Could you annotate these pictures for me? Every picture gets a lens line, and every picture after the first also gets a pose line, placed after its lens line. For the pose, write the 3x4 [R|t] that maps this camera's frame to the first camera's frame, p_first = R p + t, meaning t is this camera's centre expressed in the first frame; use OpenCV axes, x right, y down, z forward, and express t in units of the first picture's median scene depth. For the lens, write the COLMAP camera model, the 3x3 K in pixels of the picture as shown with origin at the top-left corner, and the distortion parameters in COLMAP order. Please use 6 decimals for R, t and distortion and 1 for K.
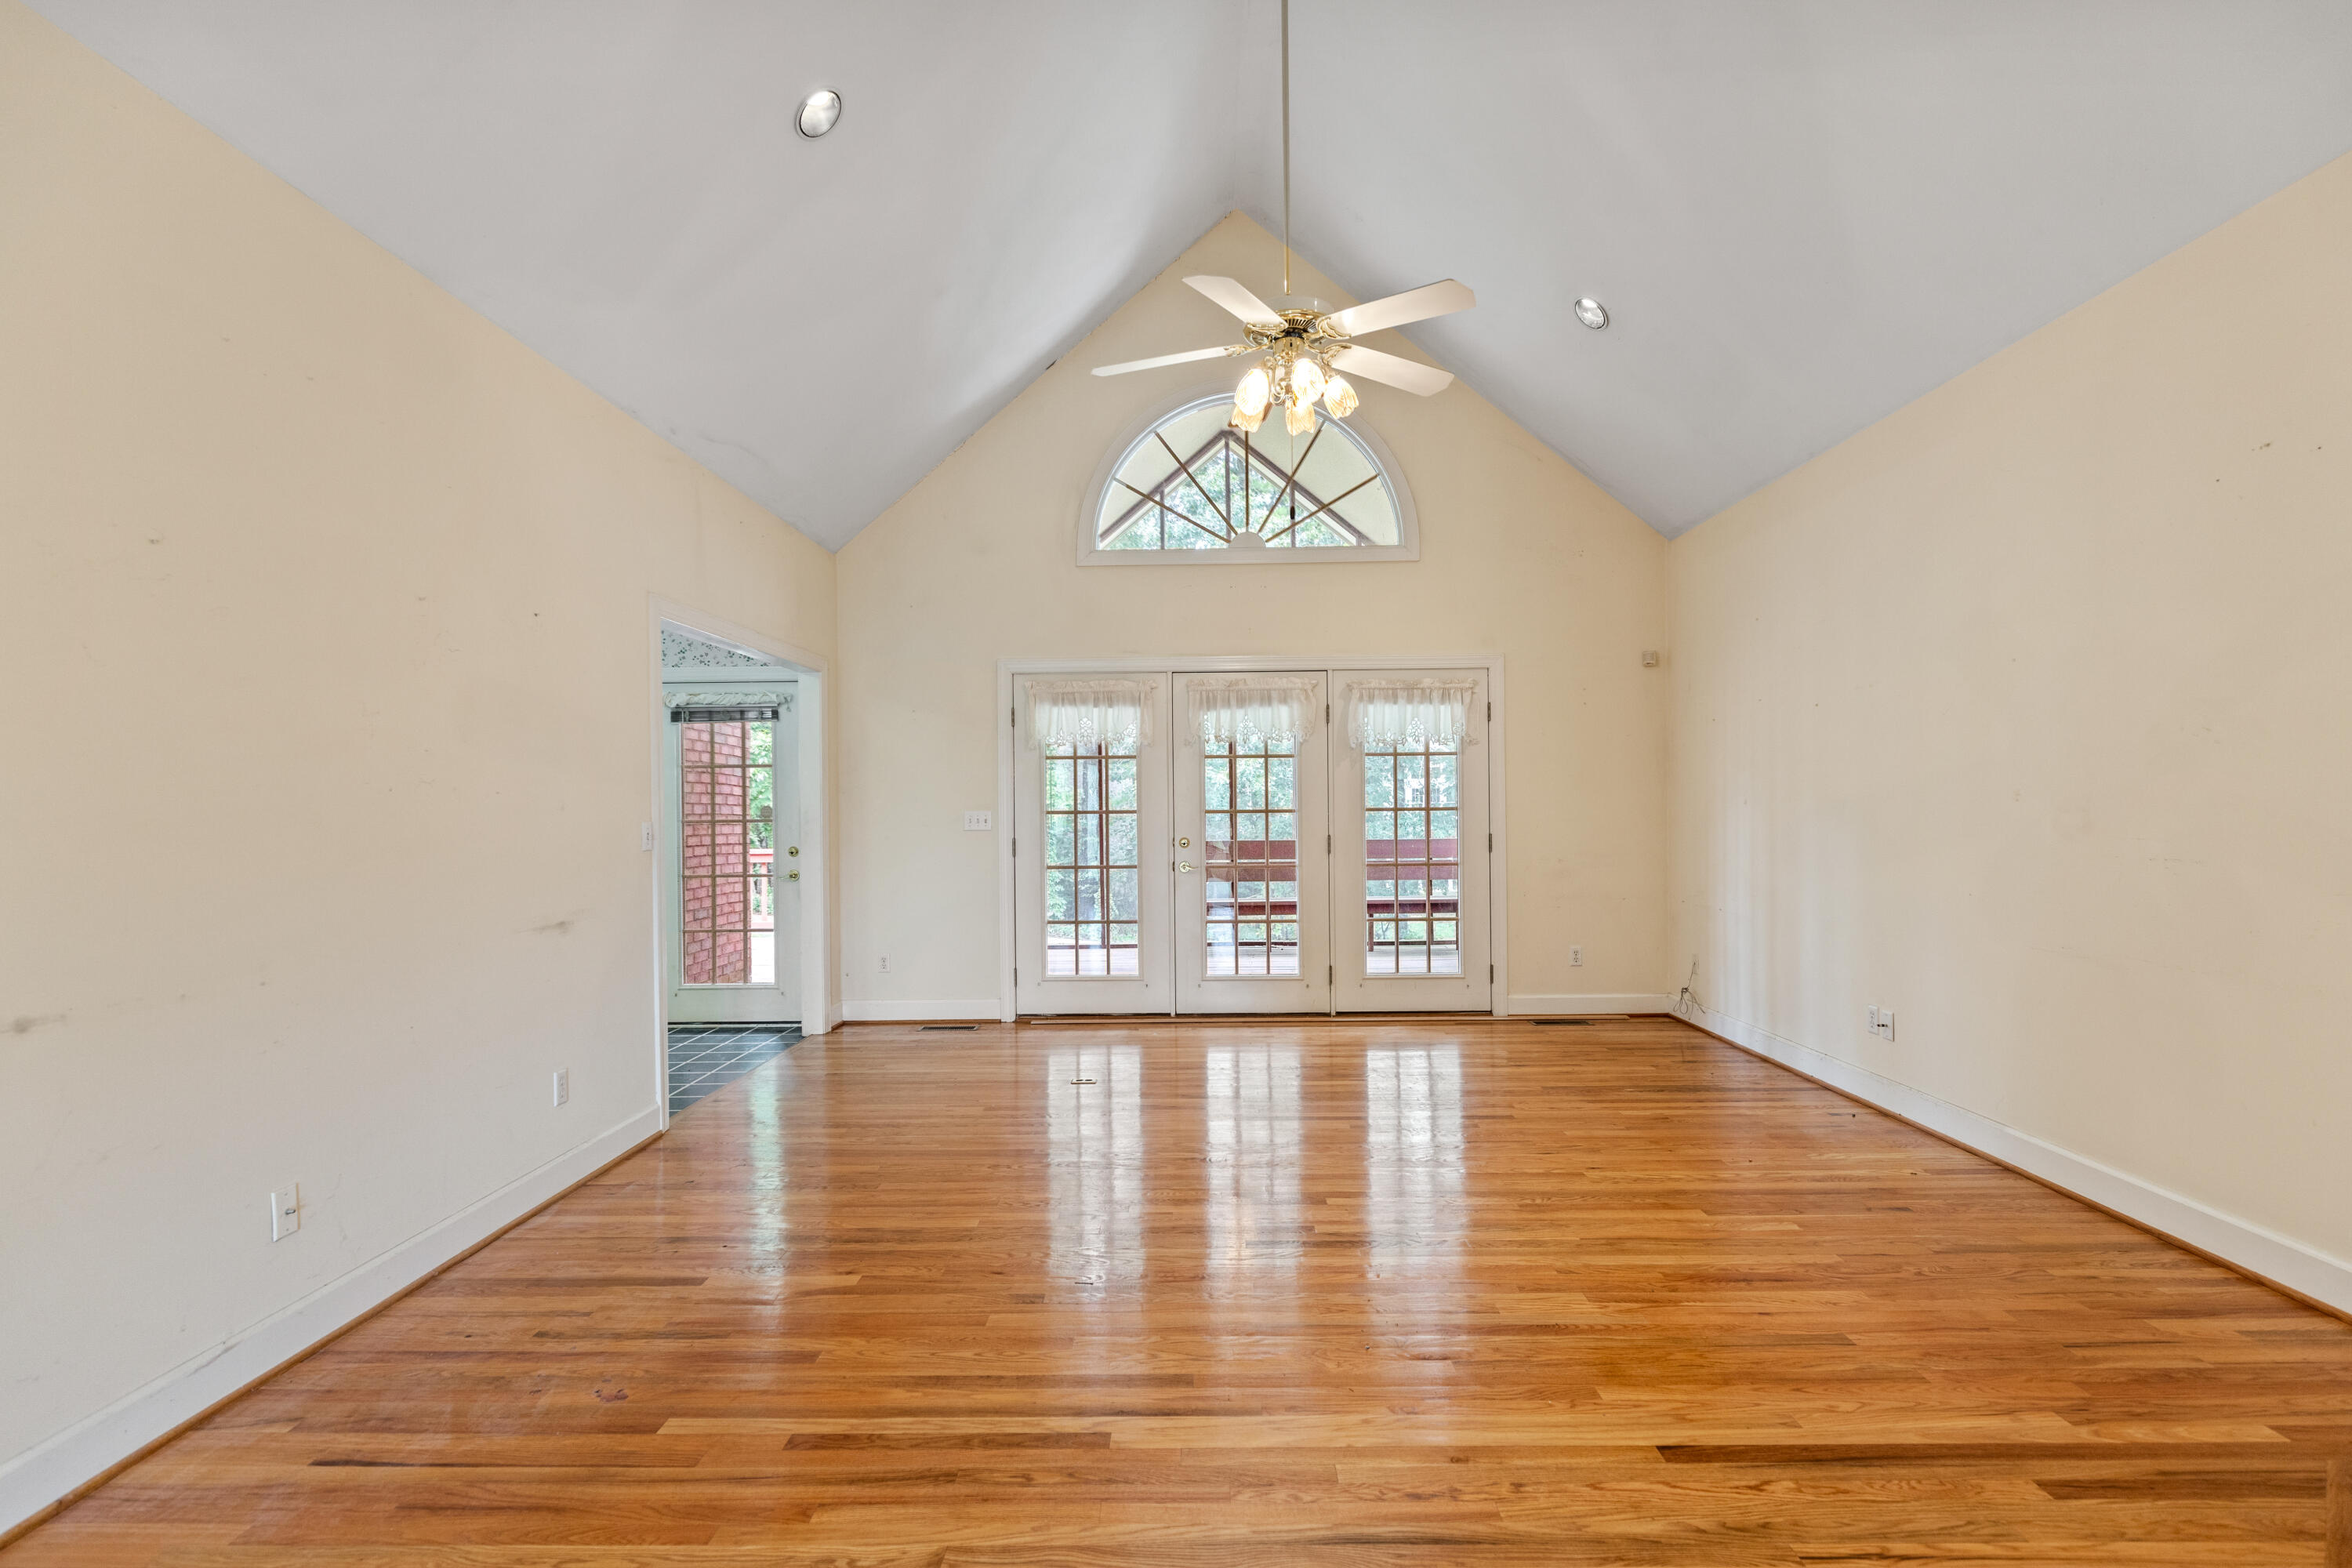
lens RADIAL K [[1112.5, 0, 1219.6], [0, 1112.5, 820.1], [0, 0, 1]] dist [0.002537, -0.002202]
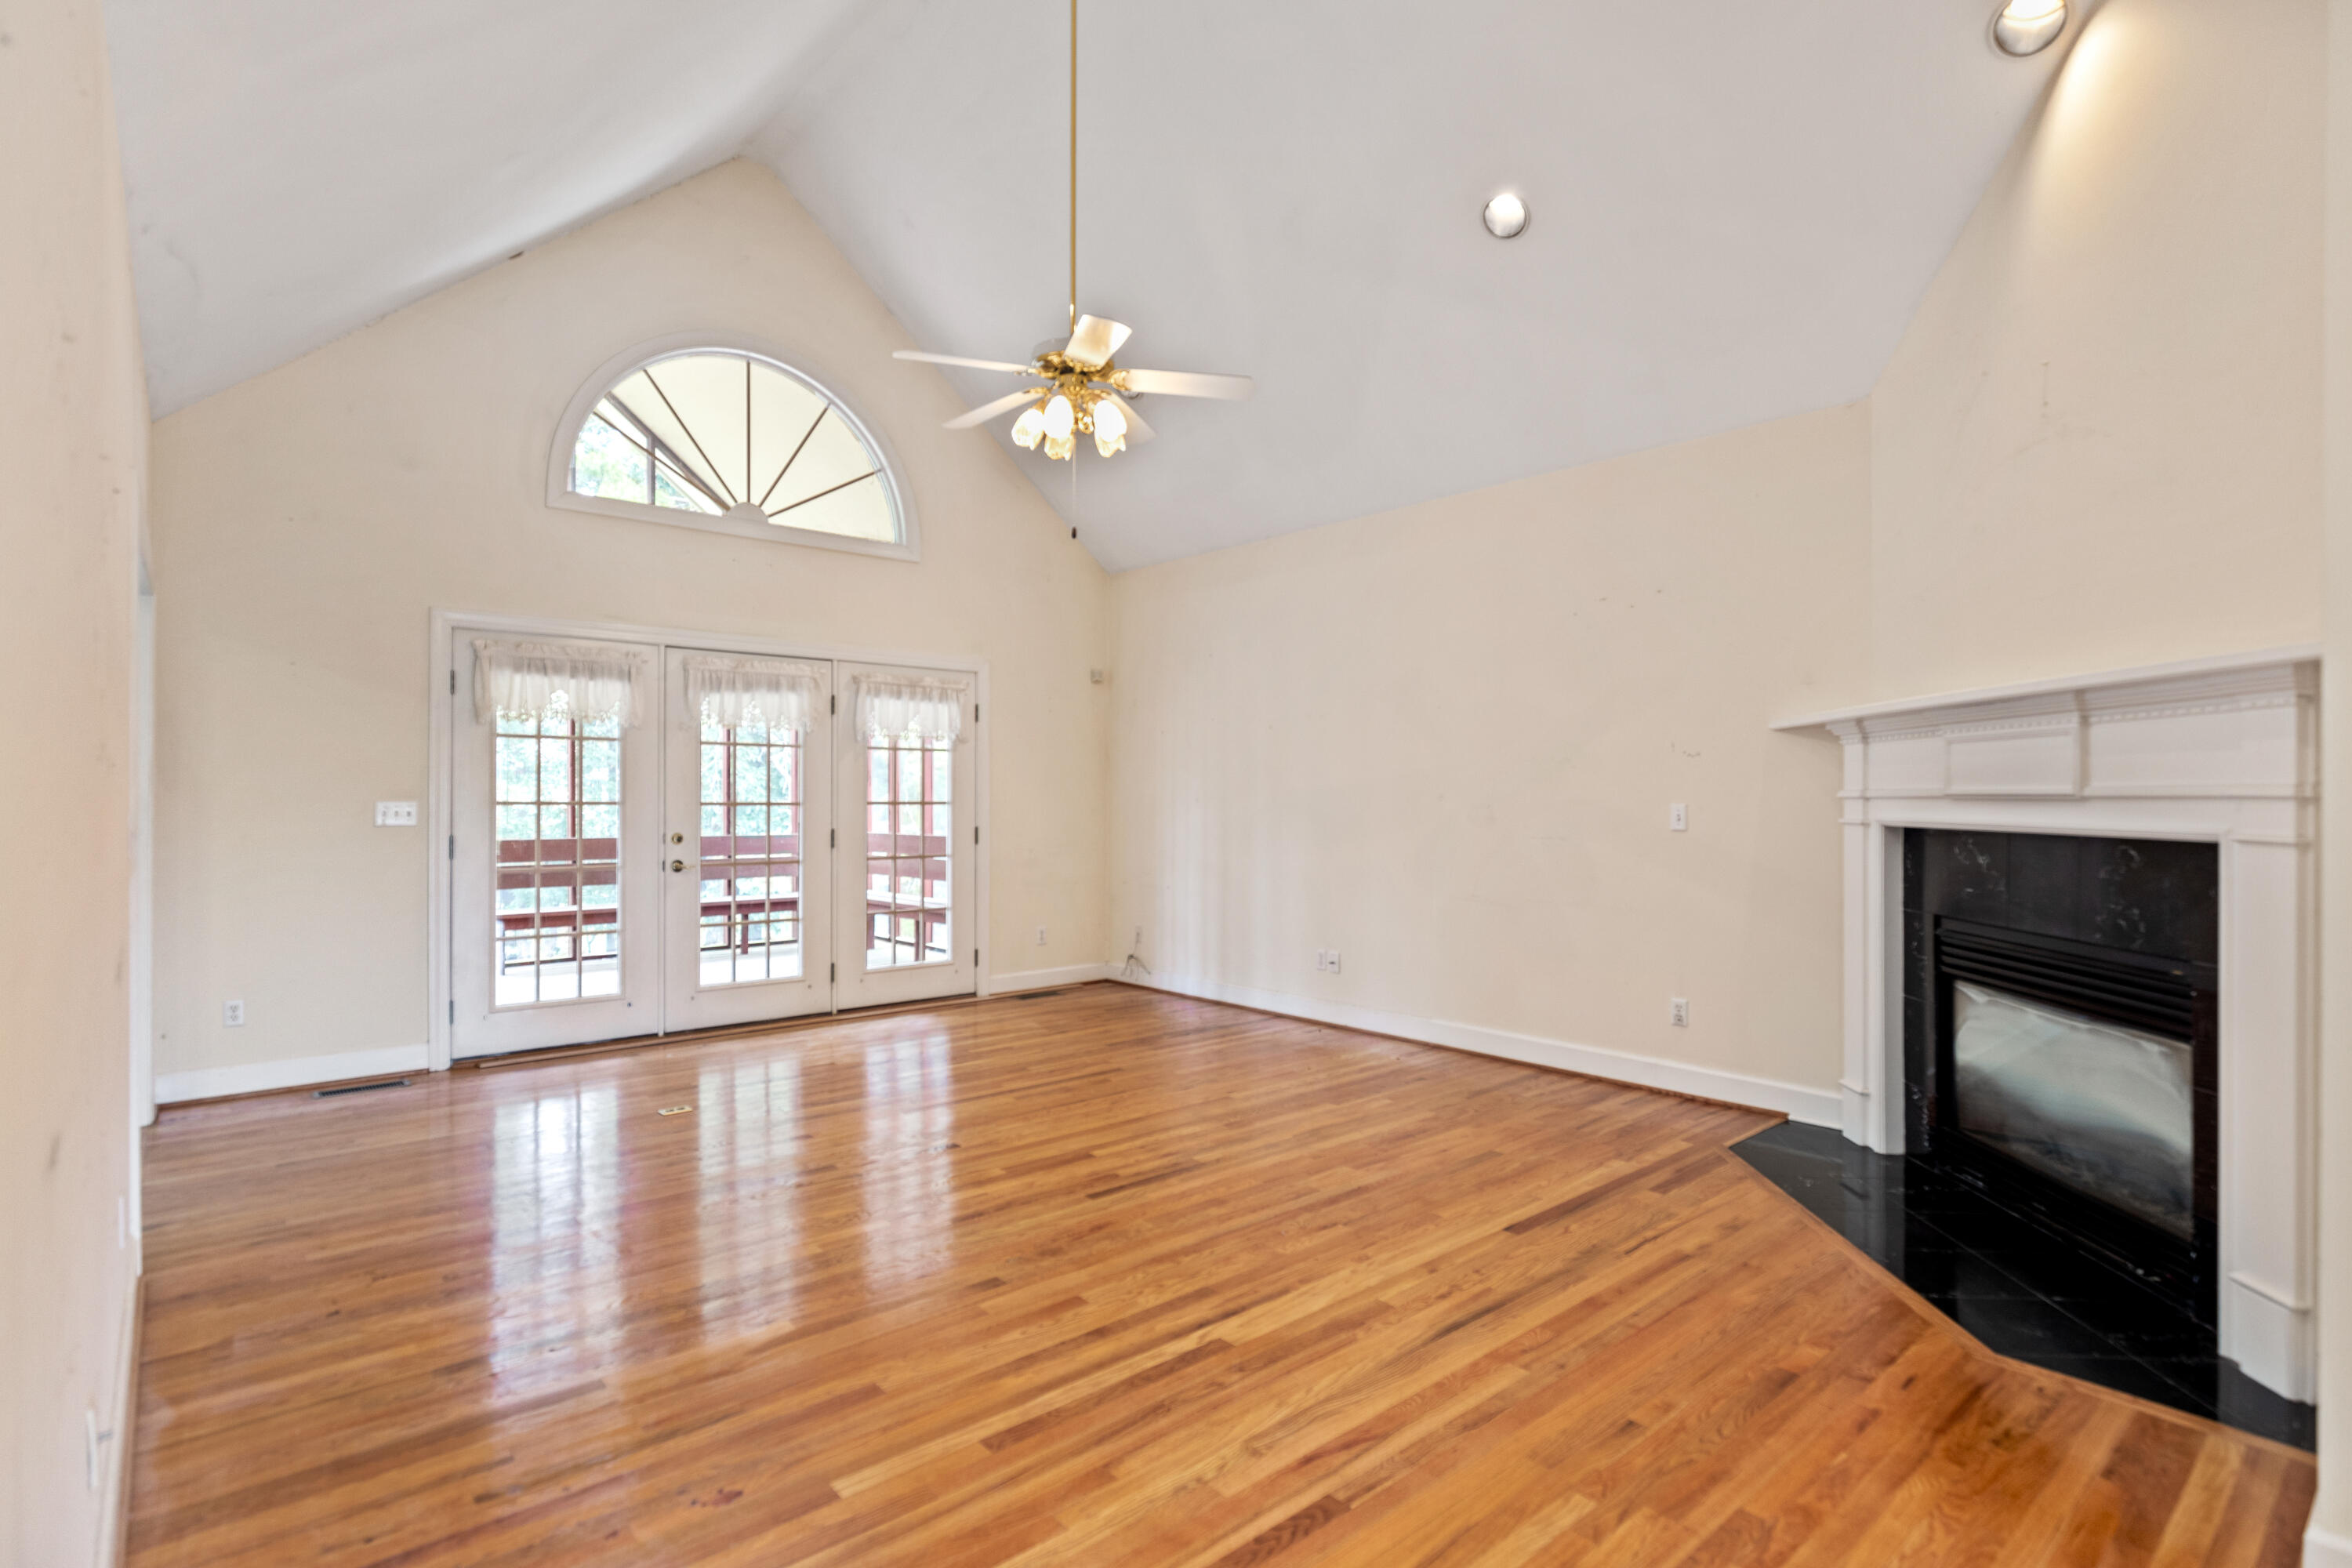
lens RADIAL K [[1112.5, 0, 1225.0], [0, 1112.5, 798.0], [0, 0, 1]] dist [0.002537, -0.002202]
pose [[0.743321, 0.011474, 0.668837, -0.301949], [0.000763, 0.999838, -0.018000, 0.004223], [-0.668935, 0.013890, 0.743191, 0.045774]]
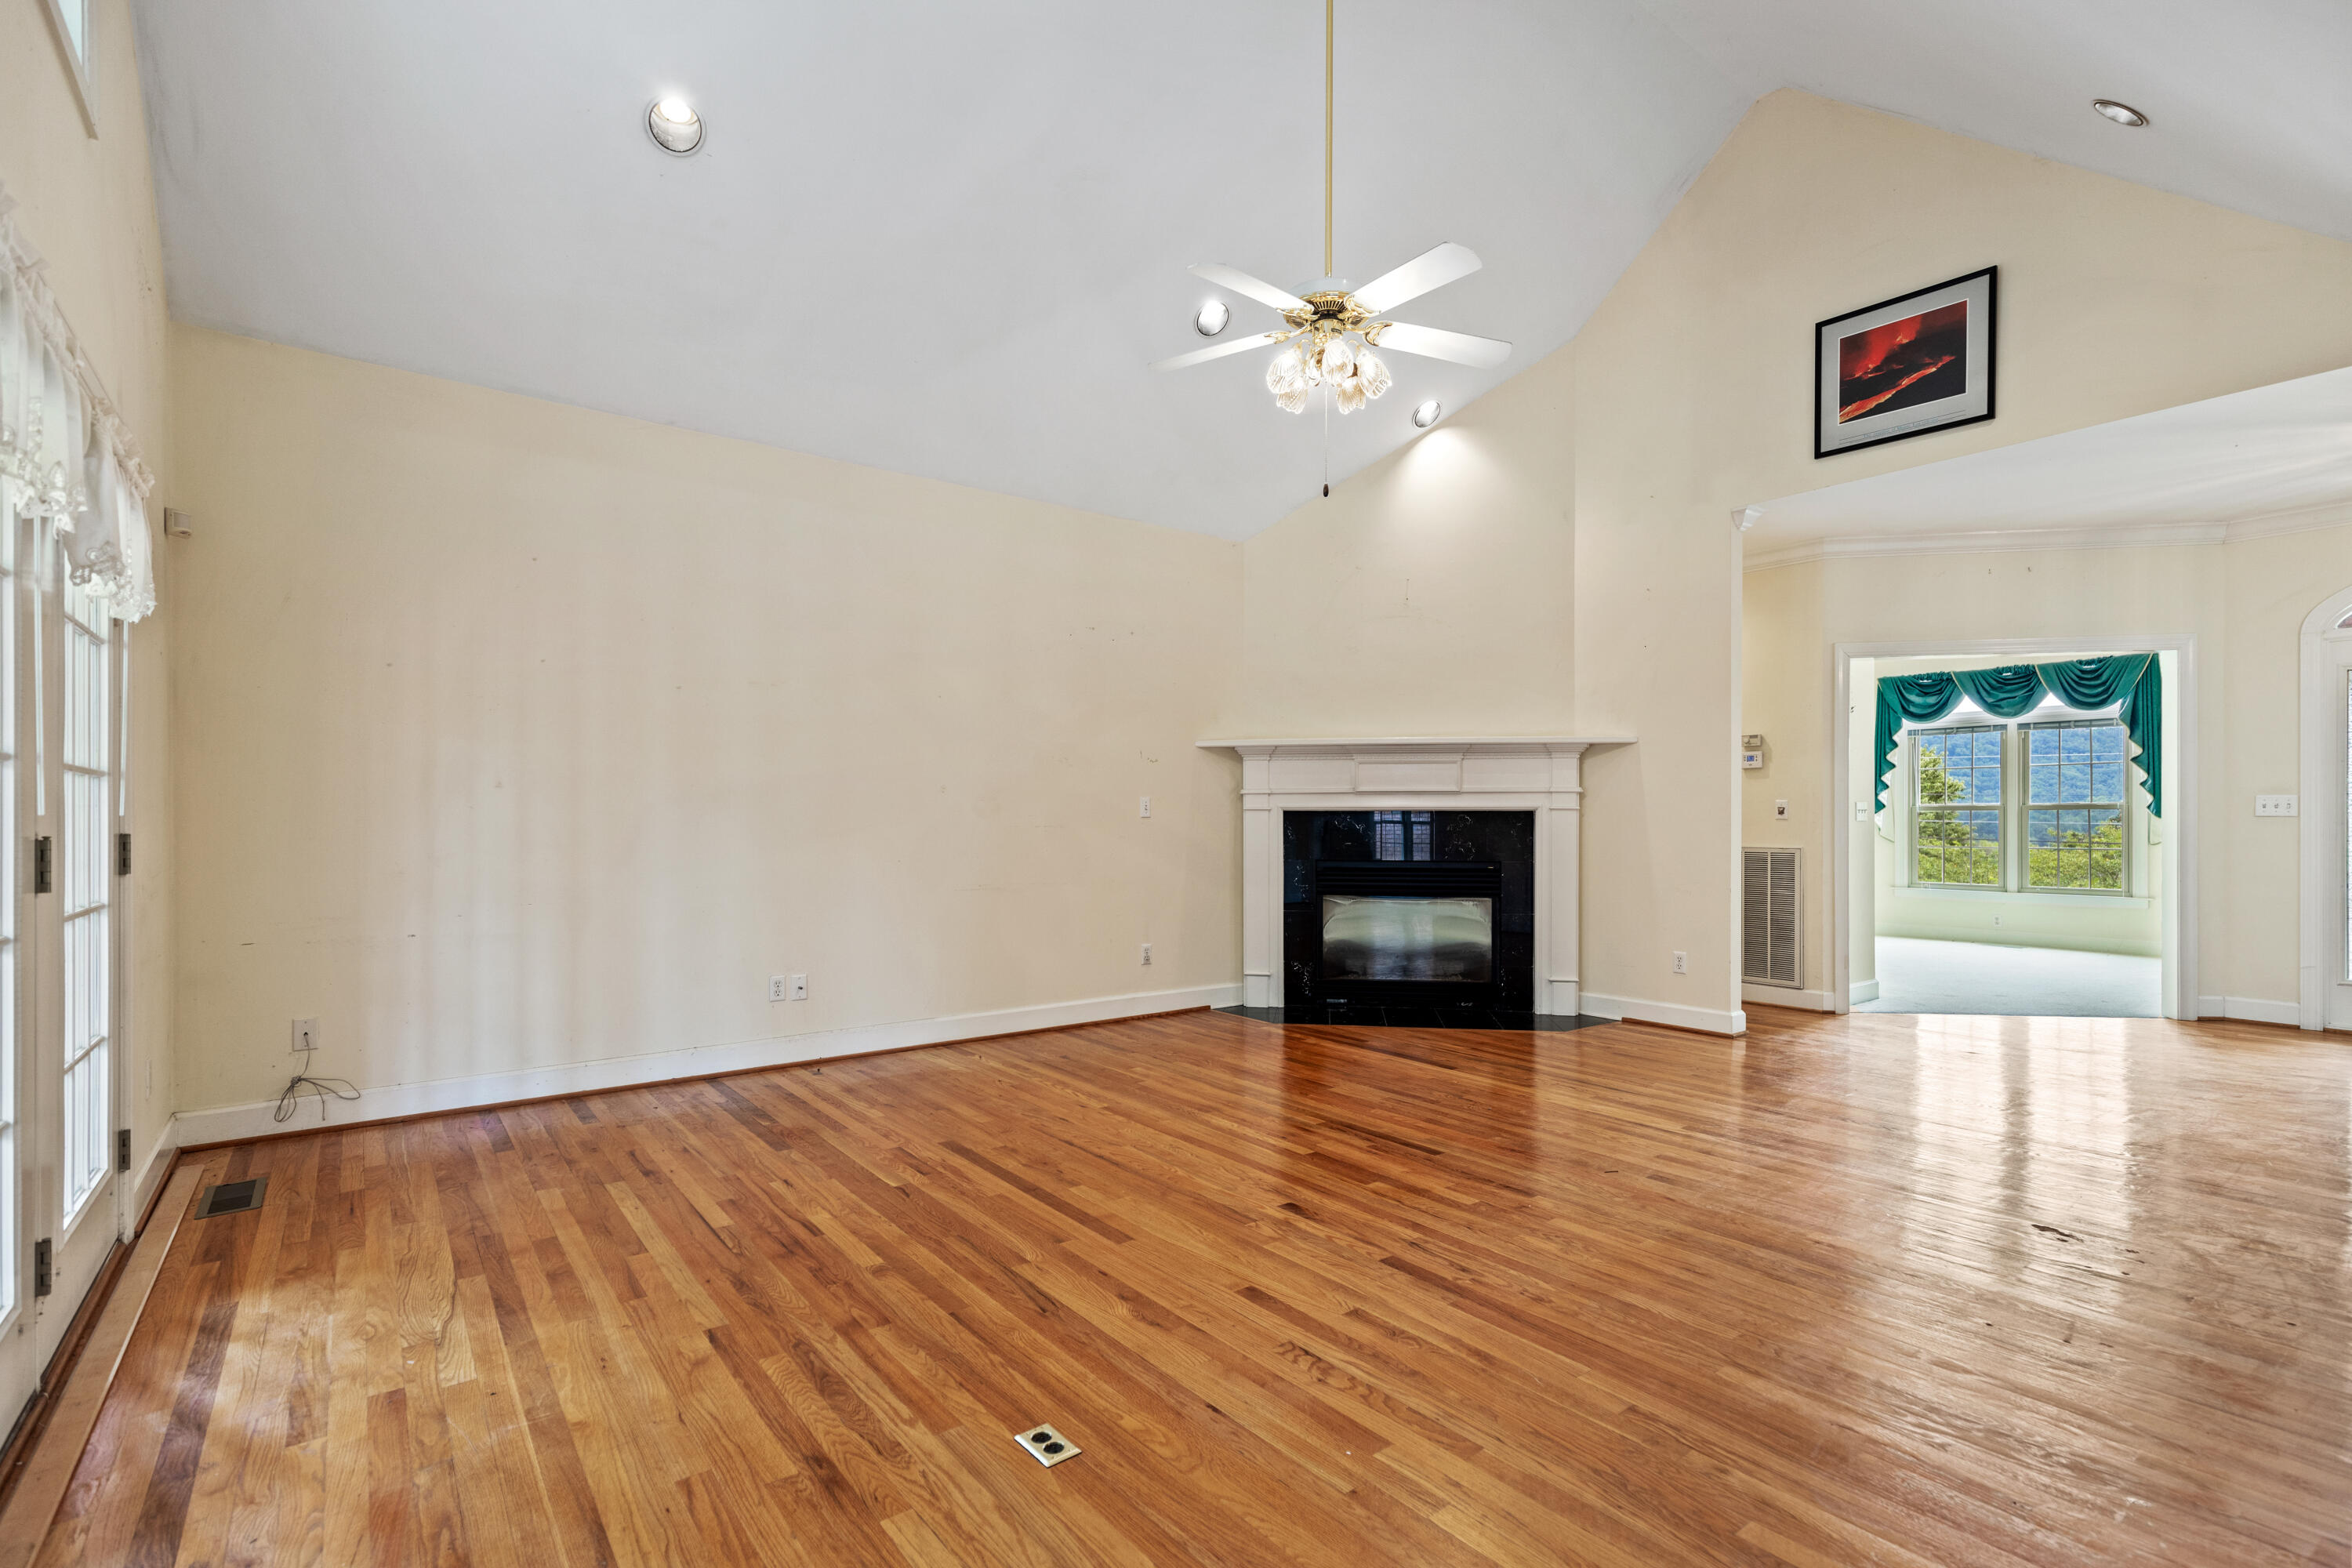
lens RADIAL K [[1082.3, 0, 1168.9], [0, 1082.3, 802.2], [0, 0, 1]] dist [0.005417, -0.000816]
pose [[-0.563401, 0.008701, 0.826138, -0.382869], [0.015698, 0.999877, 0.000175, -0.000056], [-0.826035, 0.013068, -0.563468, 0.932276]]
